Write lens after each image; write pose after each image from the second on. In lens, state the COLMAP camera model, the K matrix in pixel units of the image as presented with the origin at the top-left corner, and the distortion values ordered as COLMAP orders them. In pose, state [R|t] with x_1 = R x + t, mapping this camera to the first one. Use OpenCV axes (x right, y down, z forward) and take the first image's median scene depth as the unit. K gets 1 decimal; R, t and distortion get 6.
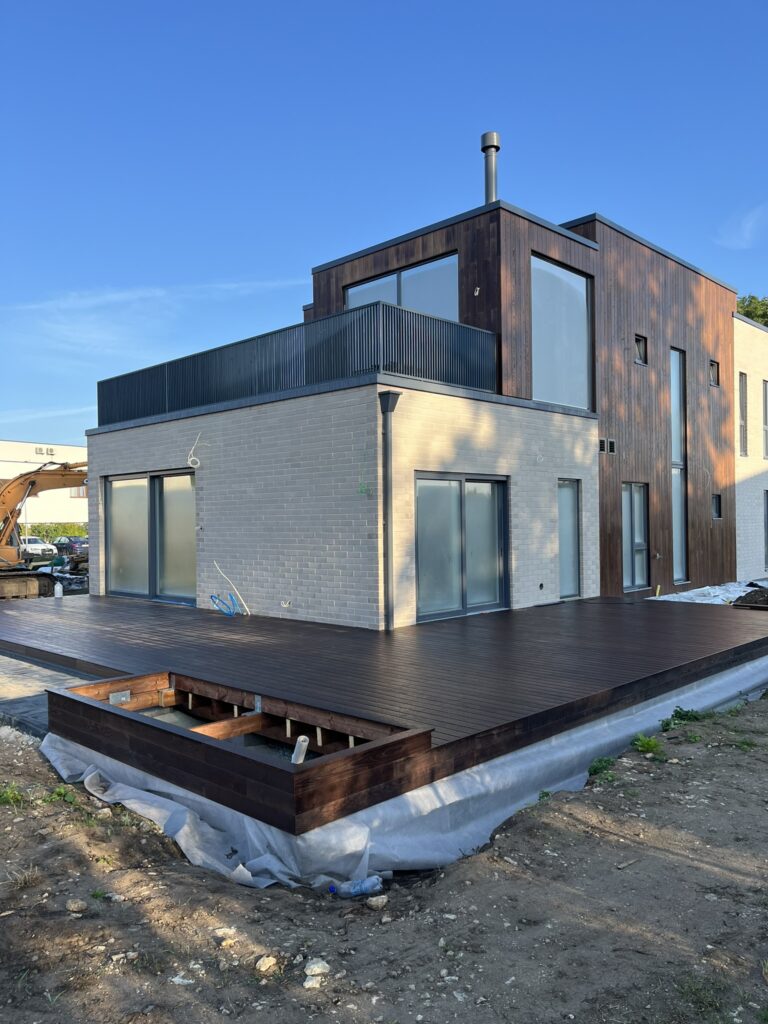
lens RADIAL K [[773.8, 0, 384.0], [0, 773.8, 512.0], [0, 0, 1]] dist [0.084919, -0.123784]
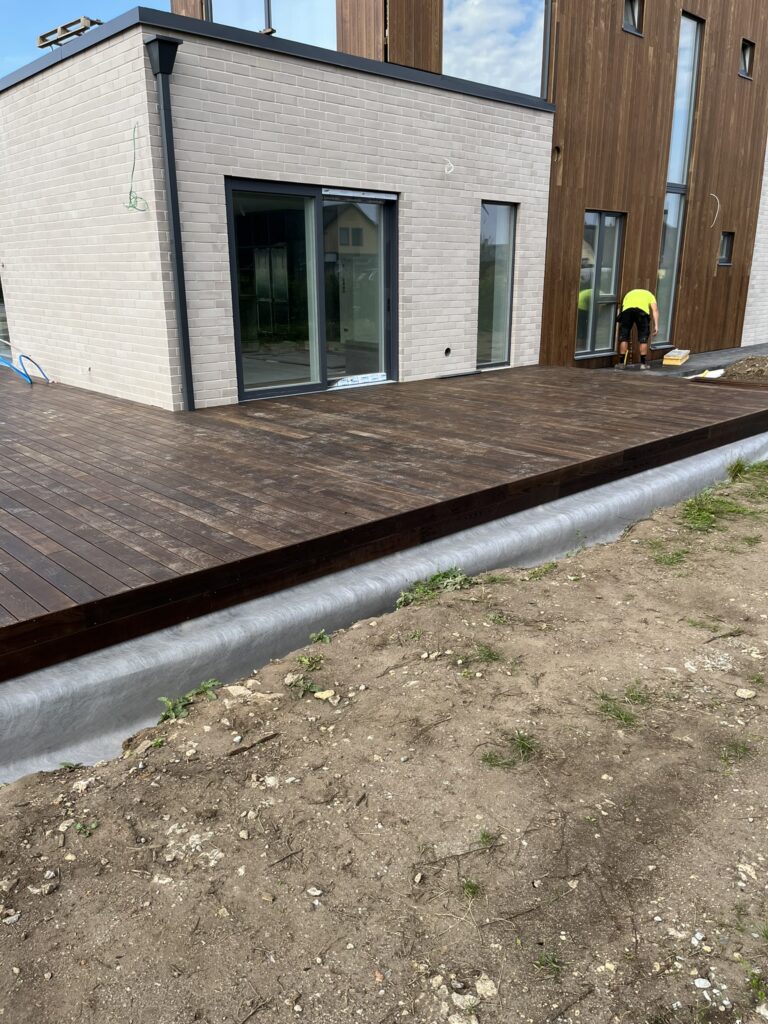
lens RADIAL K [[773.8, 0, 384.0], [0, 773.8, 512.0], [0, 0, 1]] dist [0.084919, -0.123784]
pose [[0.998515, 0.028865, -0.046210, 0.179212], [-0.013315, 0.951694, 0.306760, 0.011456], [0.052833, -0.305689, 0.950664, 0.215313]]
